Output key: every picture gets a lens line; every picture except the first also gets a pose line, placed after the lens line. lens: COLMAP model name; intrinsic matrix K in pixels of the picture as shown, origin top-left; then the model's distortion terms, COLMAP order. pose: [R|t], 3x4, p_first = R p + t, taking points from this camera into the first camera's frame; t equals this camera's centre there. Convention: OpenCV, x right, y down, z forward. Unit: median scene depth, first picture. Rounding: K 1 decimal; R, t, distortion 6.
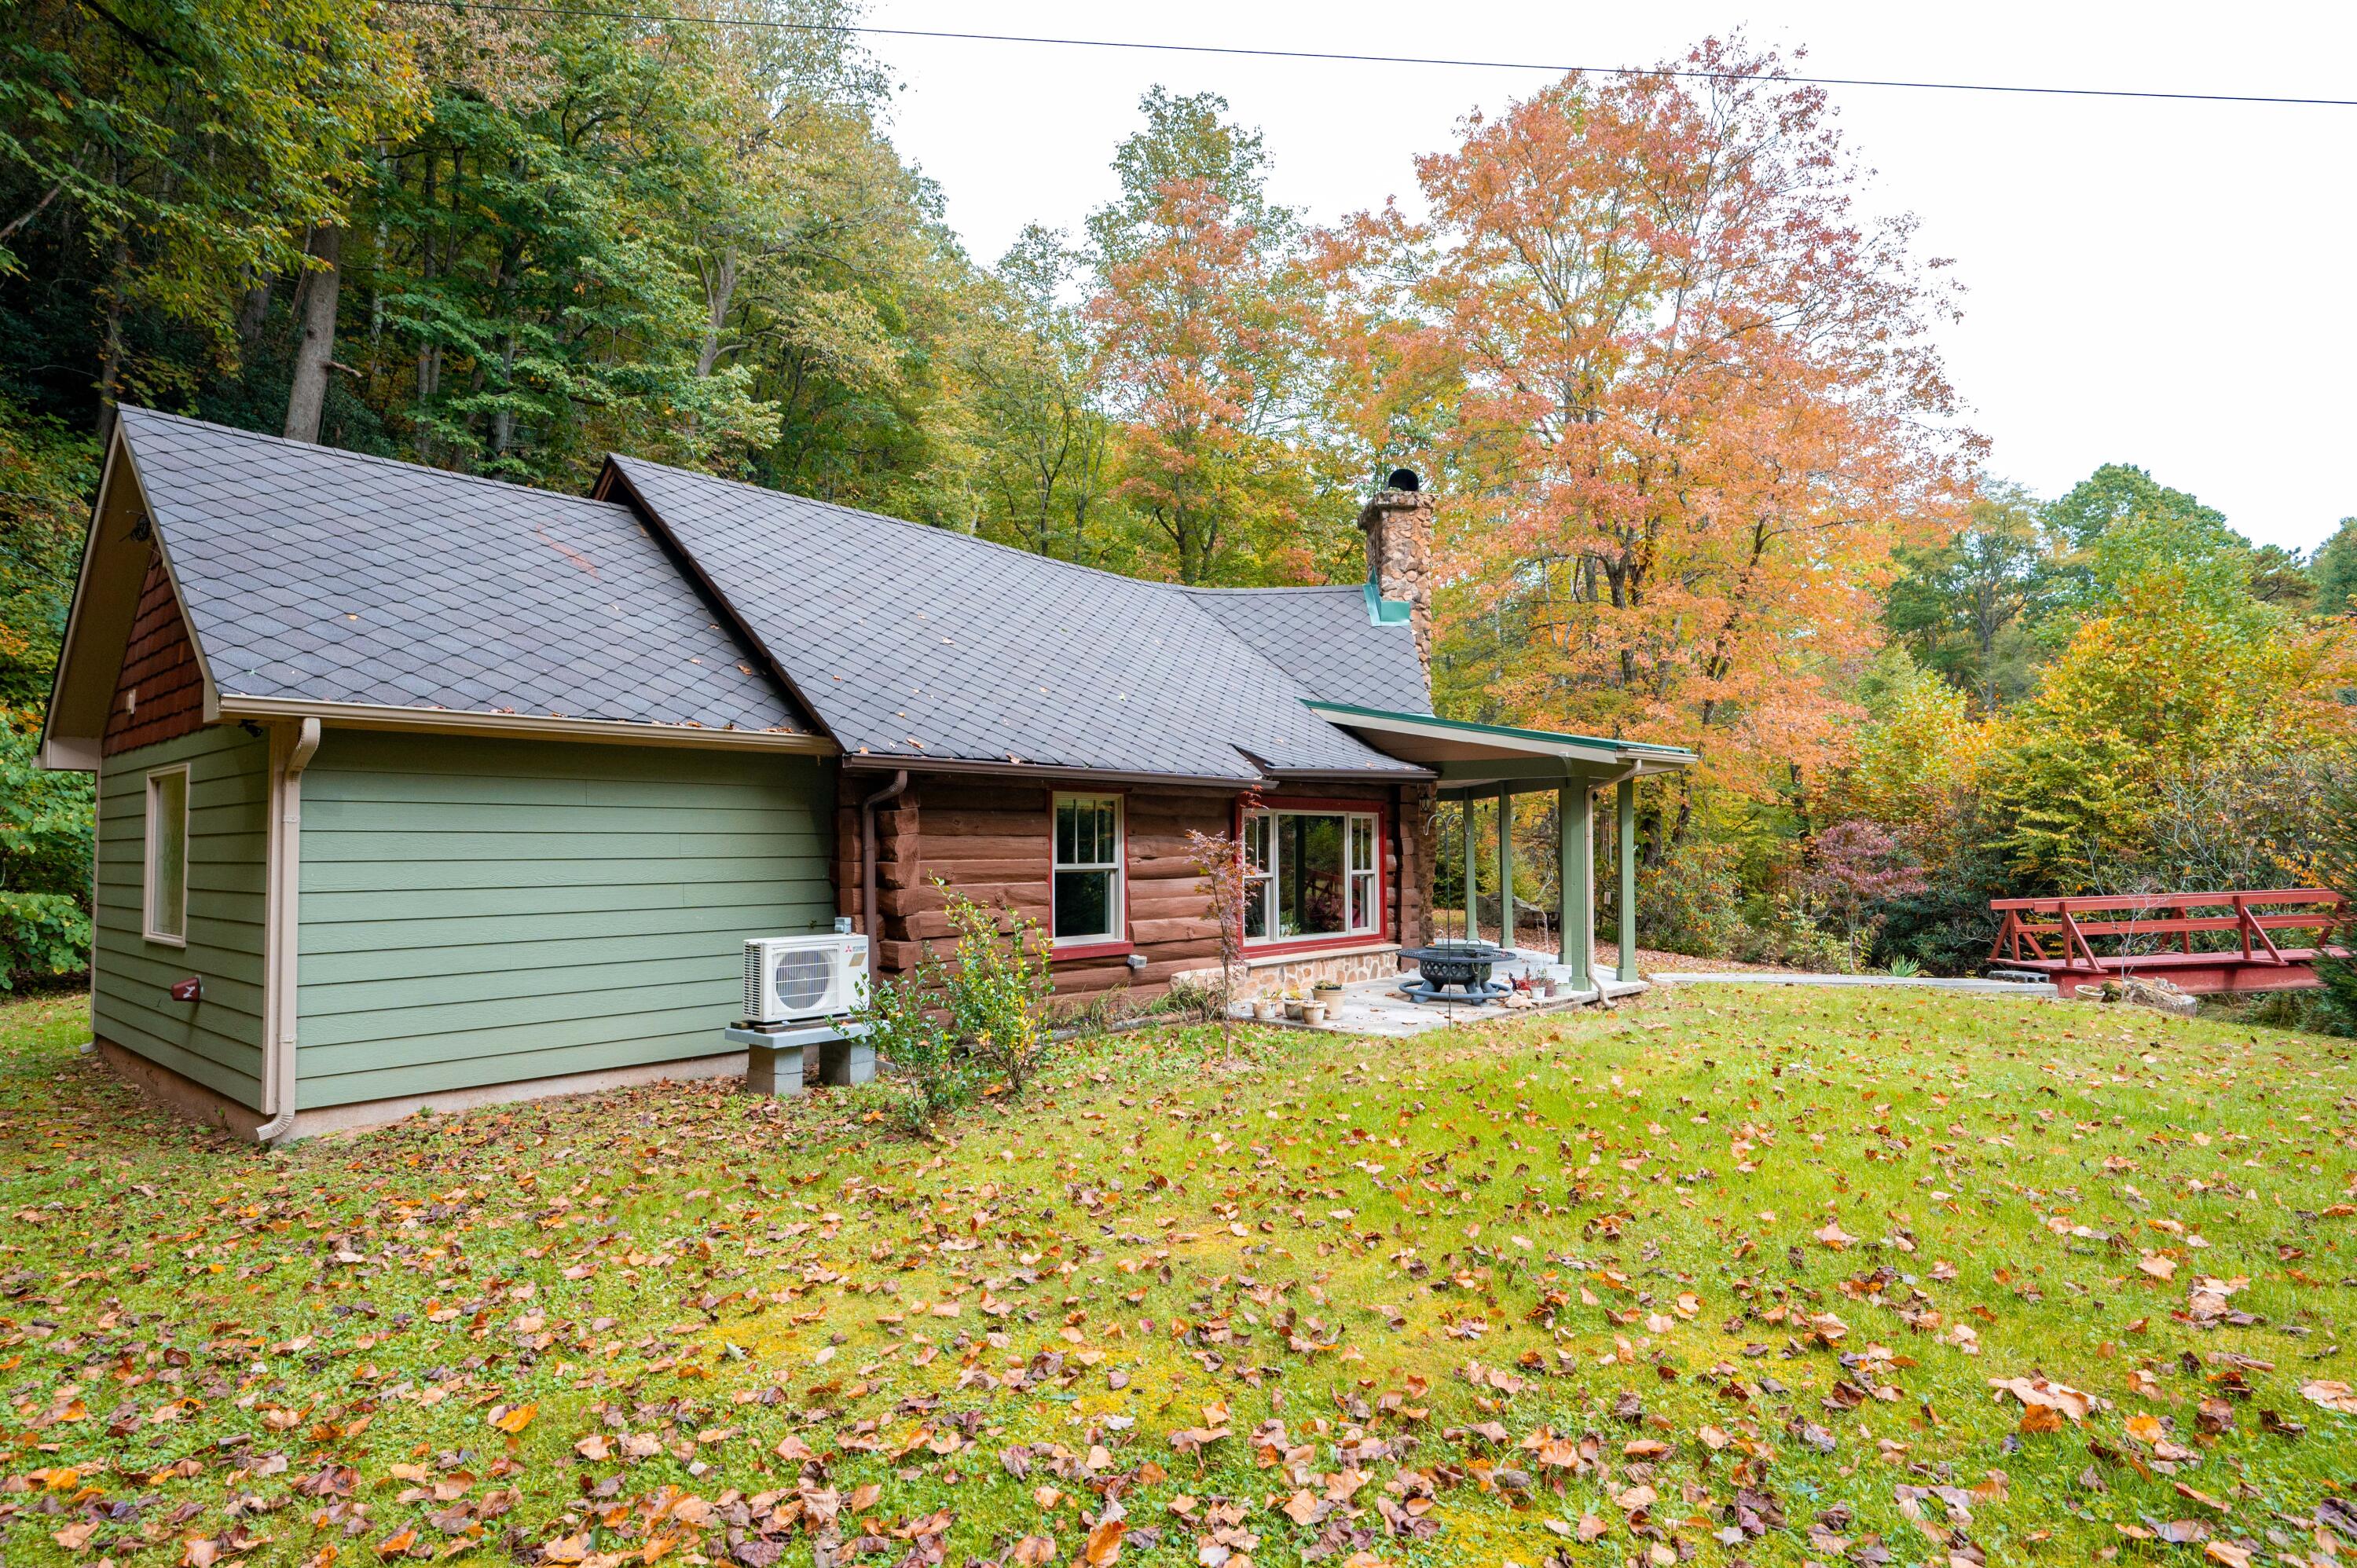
lens RADIAL K [[1308.5, 0, 1181.5], [0, 1308.5, 797.0], [0, 0, 1]] dist [-0.004690, 0.002635]
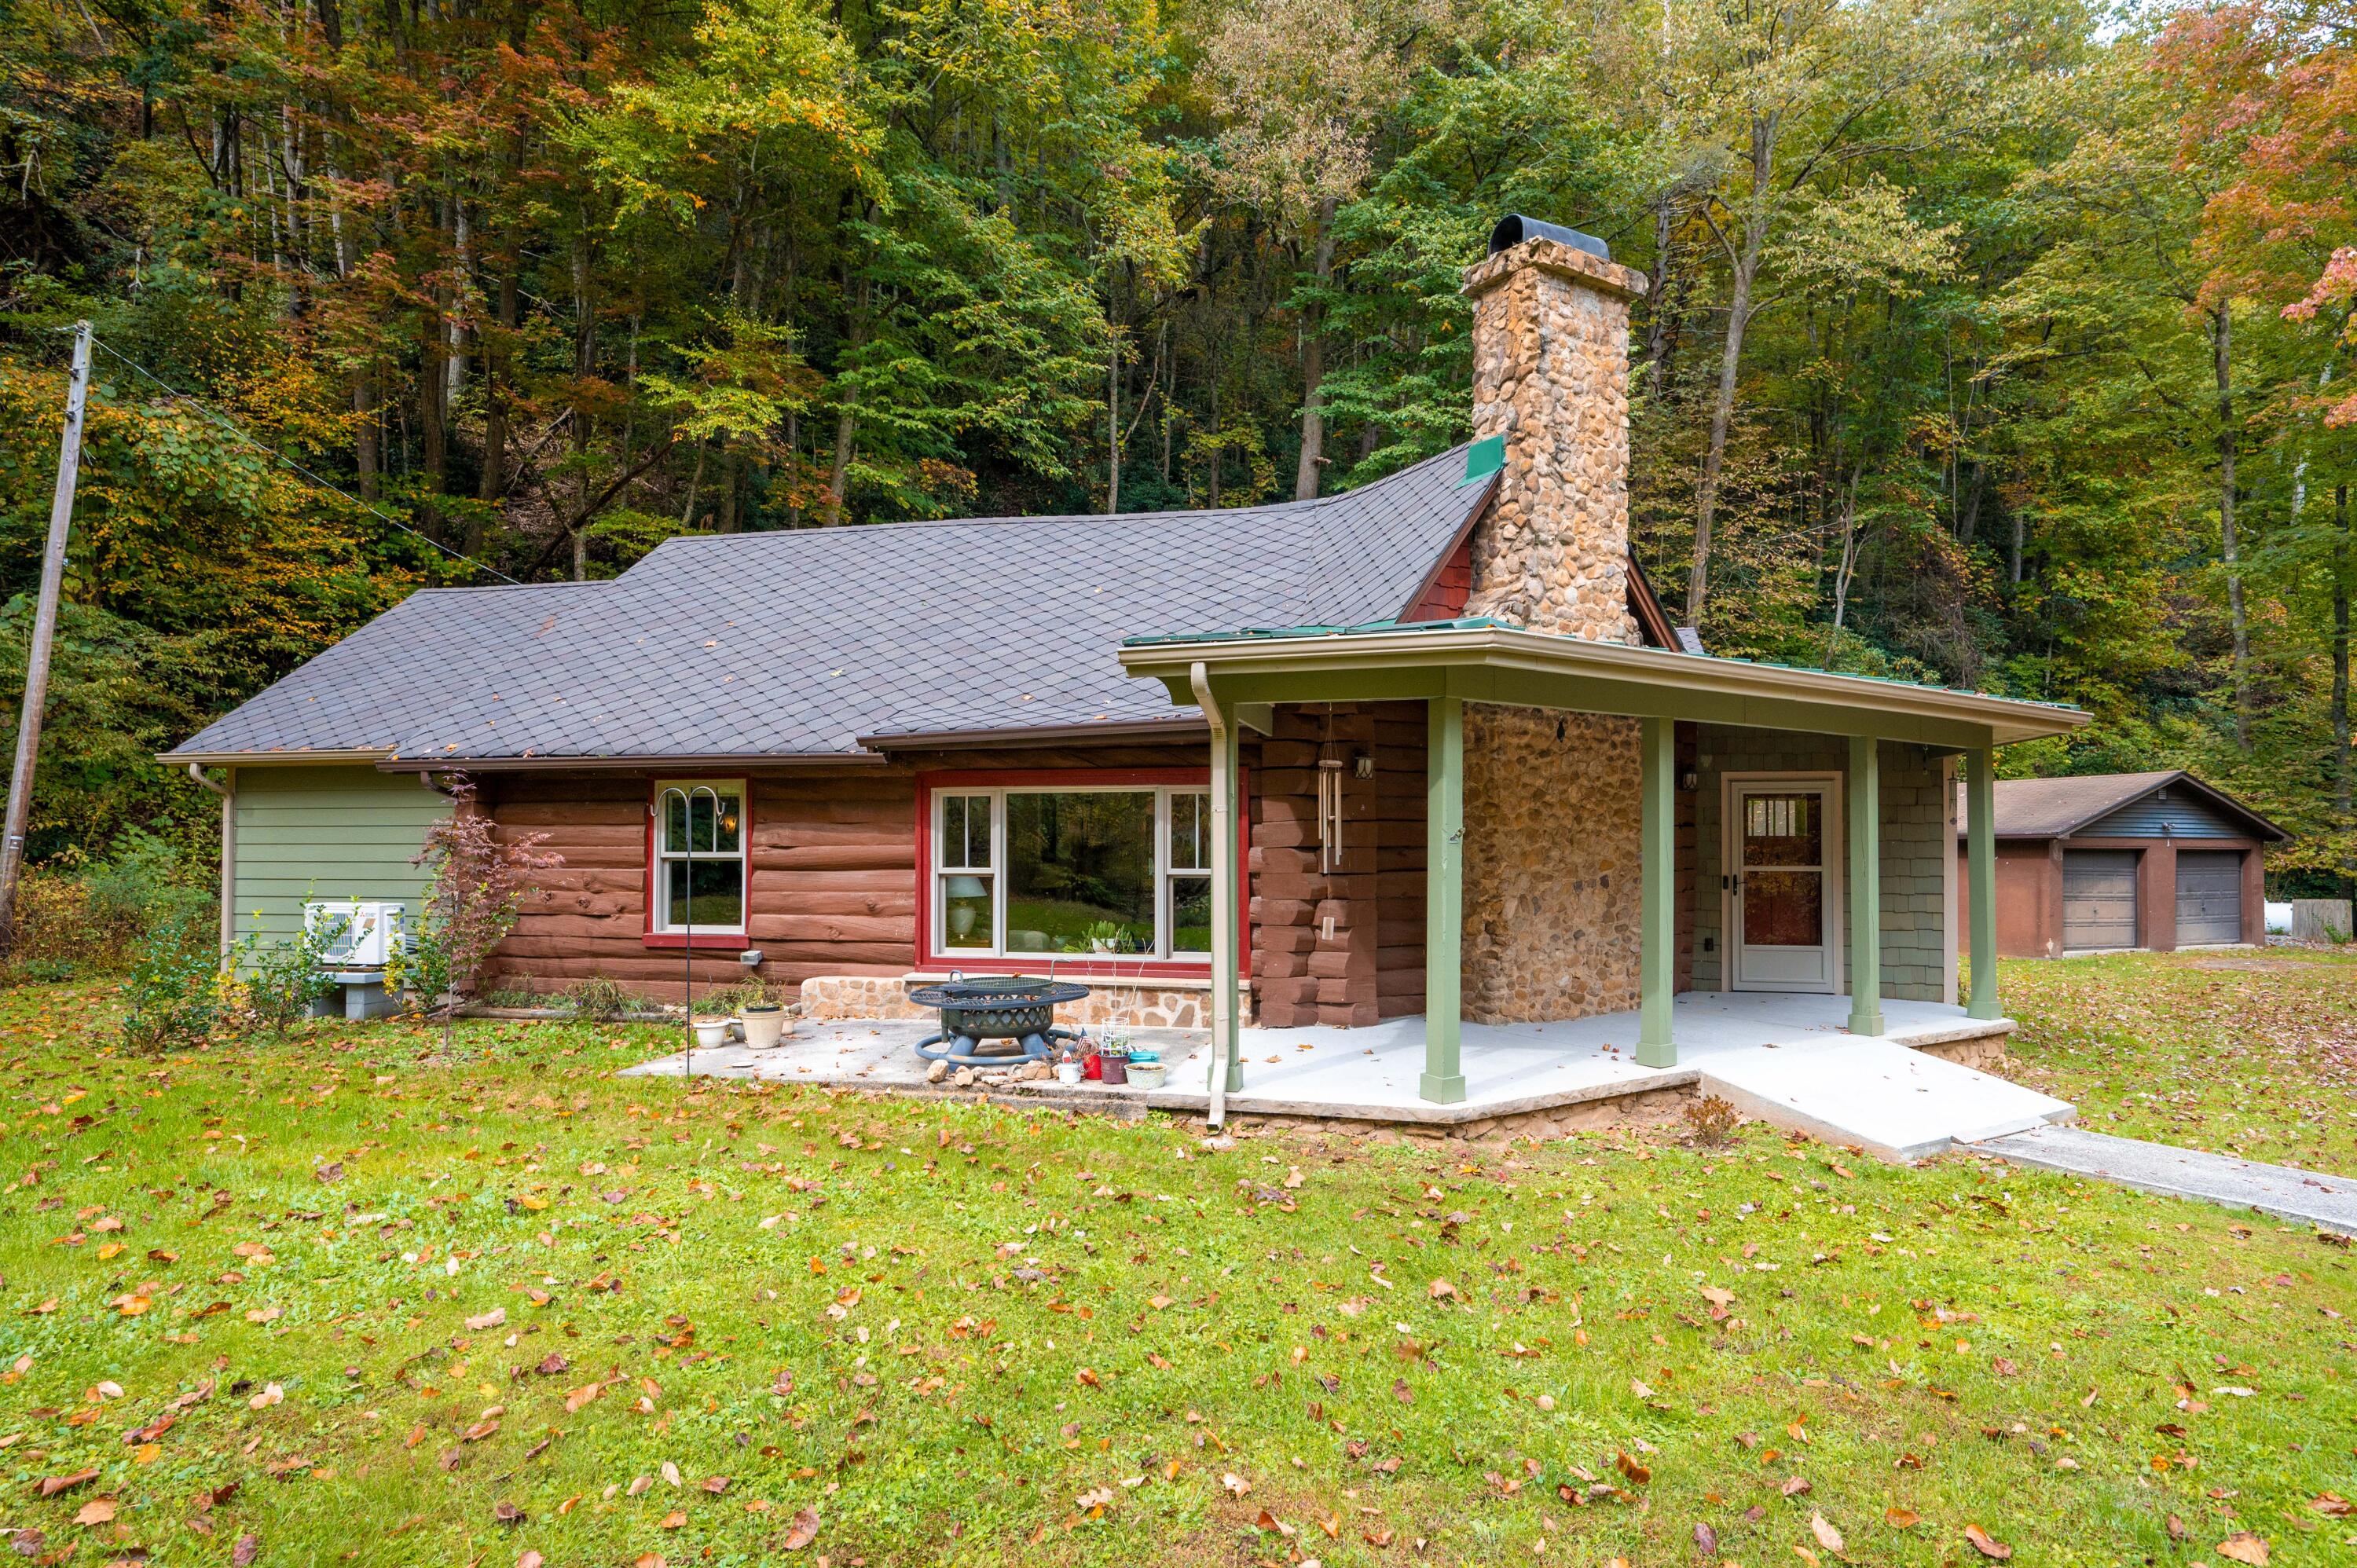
lens RADIAL K [[1199.0, 0, 1212.6], [0, 1199.0, 826.2], [0, 0, 1]] dist [0.005432, -0.004290]
pose [[0.474505, -0.015468, -0.880117, 0.713205], [0.031673, 0.999498, -0.000490, 0.035069], [0.879683, -0.027644, 0.474757, 0.725478]]
